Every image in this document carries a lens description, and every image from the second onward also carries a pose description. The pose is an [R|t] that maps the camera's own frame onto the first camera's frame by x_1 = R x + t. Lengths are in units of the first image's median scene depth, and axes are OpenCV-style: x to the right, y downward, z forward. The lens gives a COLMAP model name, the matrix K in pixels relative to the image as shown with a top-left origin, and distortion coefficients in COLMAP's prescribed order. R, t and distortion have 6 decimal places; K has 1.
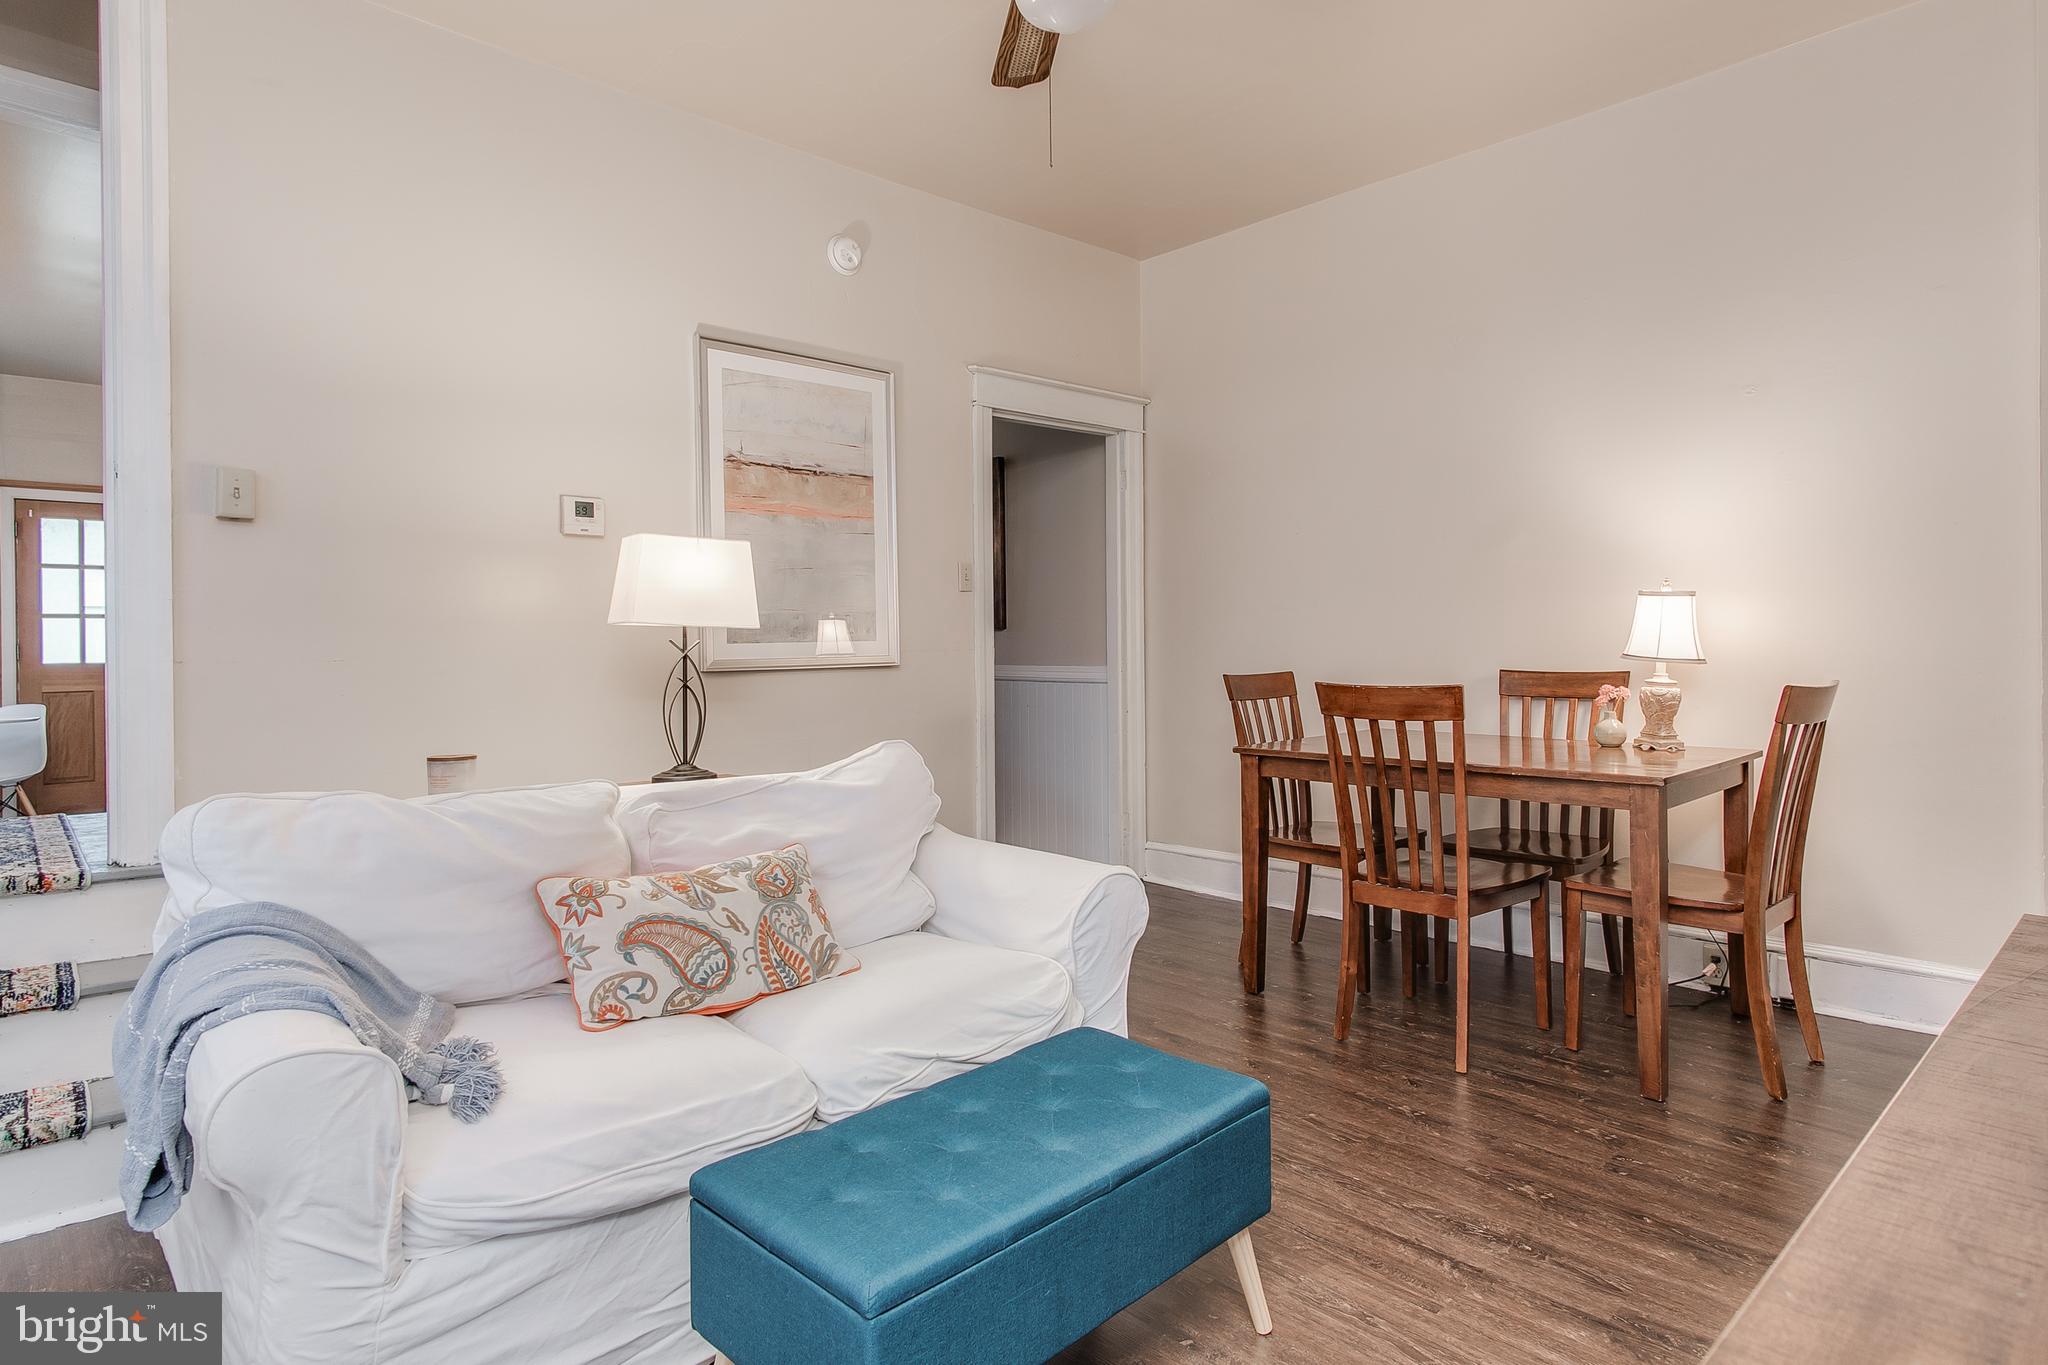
lens RADIAL K [[1155.2, 0, 1024.5], [0, 1155.2, 666.4], [0, 0, 1]] dist [-0.002631, -0.000120]
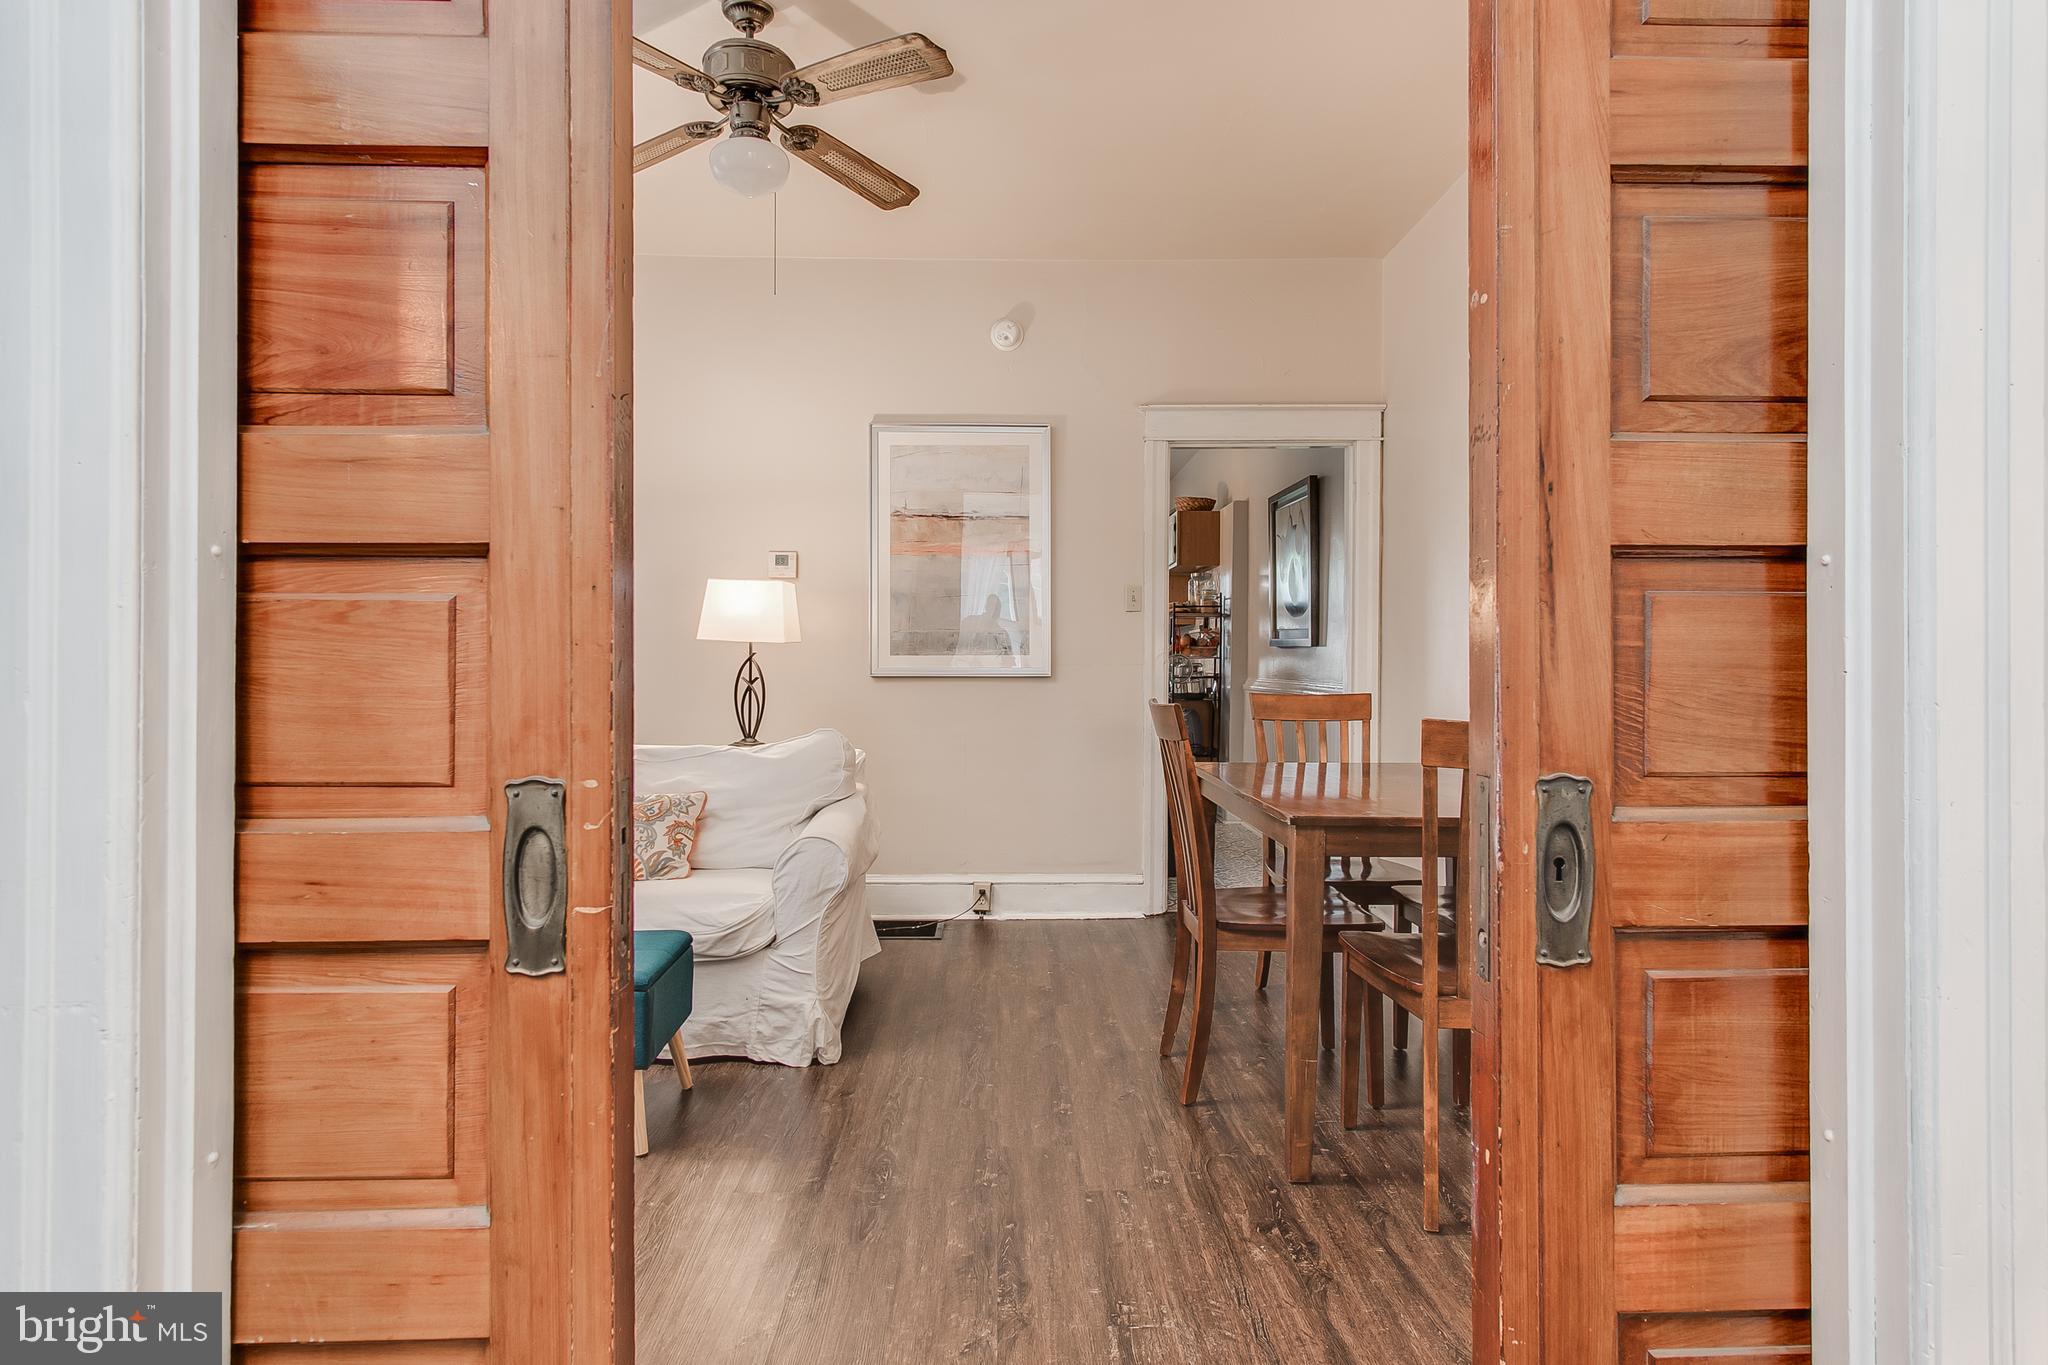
lens RADIAL K [[1155.2, 0, 1024.5], [0, 1155.2, 666.4], [0, 0, 1]] dist [-0.002631, -0.000120]
pose [[0.725063, 0.015887, -0.688499, 0.747320], [-0.026632, 0.999633, -0.004979, -0.004994], [0.688167, 0.021946, 0.725220, 0.156075]]
